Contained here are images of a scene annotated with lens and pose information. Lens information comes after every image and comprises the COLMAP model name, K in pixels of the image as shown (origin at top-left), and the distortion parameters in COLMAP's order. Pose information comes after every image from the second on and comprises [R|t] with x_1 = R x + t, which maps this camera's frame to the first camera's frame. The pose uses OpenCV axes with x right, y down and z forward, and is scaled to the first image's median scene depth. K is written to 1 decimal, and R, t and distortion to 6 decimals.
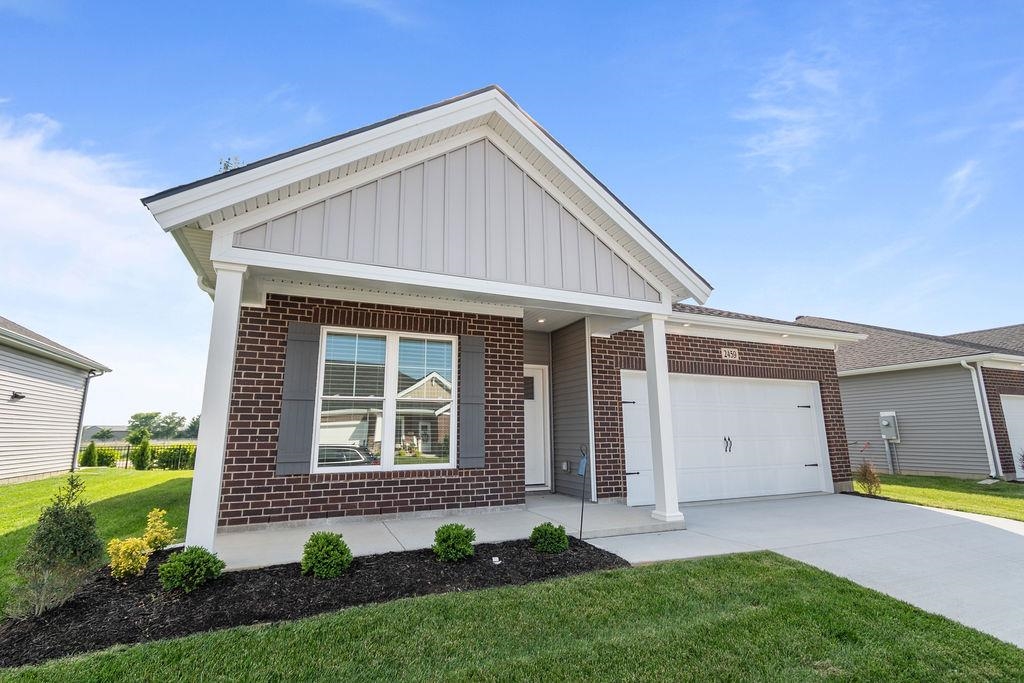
lens RADIAL K [[477.7, 0, 495.8], [0, 477.7, 338.3], [0, 0, 1]] dist [0.015322, -0.009615]
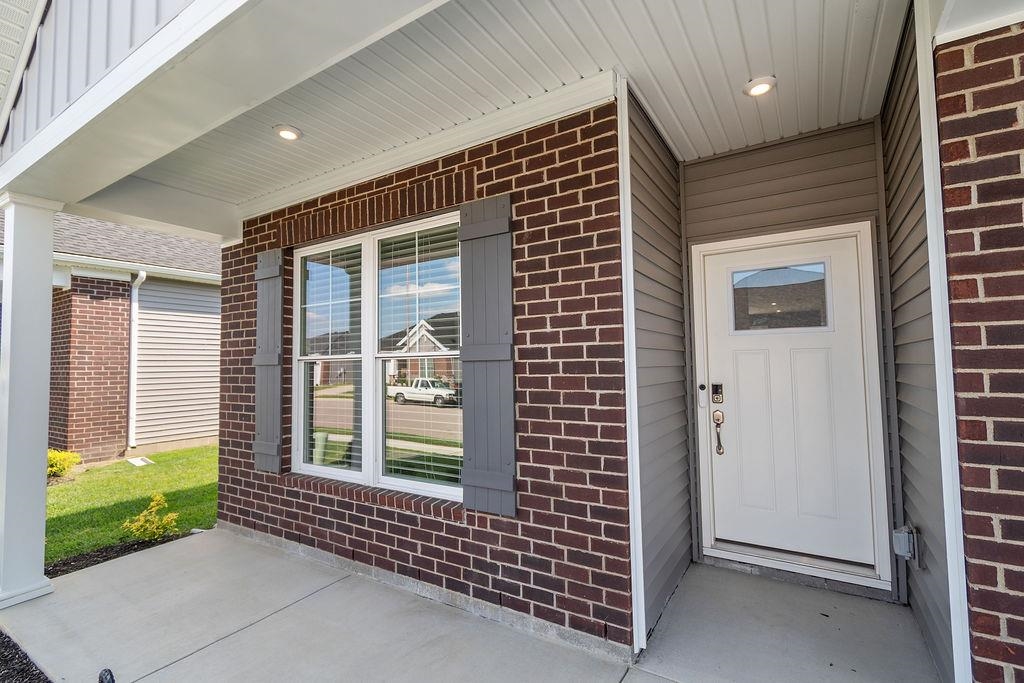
lens RADIAL K [[477.7, 0, 495.8], [0, 477.7, 338.3], [0, 0, 1]] dist [0.015322, -0.009615]
pose [[0.566470, -0.050644, -0.822525, 0.296221], [0.173806, 0.983000, 0.059175, 0.092587], [0.805545, -0.176481, 0.565643, 0.760817]]
